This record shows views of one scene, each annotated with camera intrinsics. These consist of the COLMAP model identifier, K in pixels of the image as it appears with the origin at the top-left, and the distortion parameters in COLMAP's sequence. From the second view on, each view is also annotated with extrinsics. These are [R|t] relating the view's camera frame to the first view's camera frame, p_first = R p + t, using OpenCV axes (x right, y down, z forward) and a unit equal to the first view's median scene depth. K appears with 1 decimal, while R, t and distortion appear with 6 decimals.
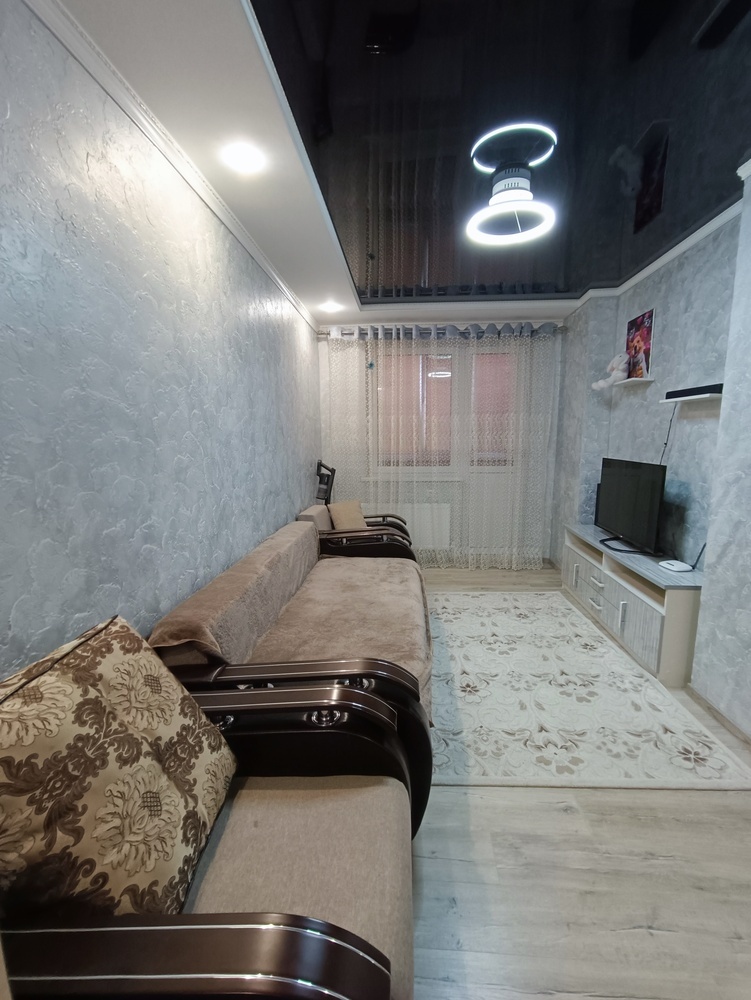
lens RADIAL K [[453.9, 0, 375.5], [0, 453.9, 500.0], [0, 0, 1]] dist [0.002442, 0.000408]
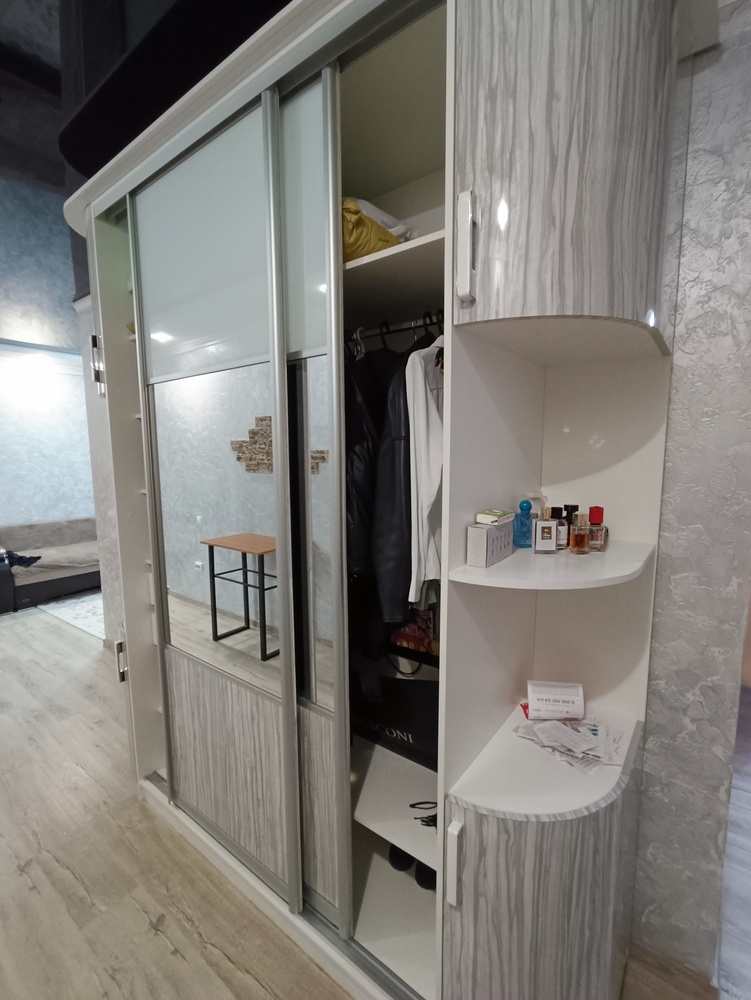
lens RADIAL K [[453.9, 0, 375.5], [0, 453.9, 500.0], [0, 0, 1]] dist [0.002442, 0.000408]
pose [[0.835897, 0.064931, -0.545031, 2.819361], [-0.080934, 0.996705, -0.005385, -0.086495], [0.542886, 0.048612, 0.838398, -0.094446]]
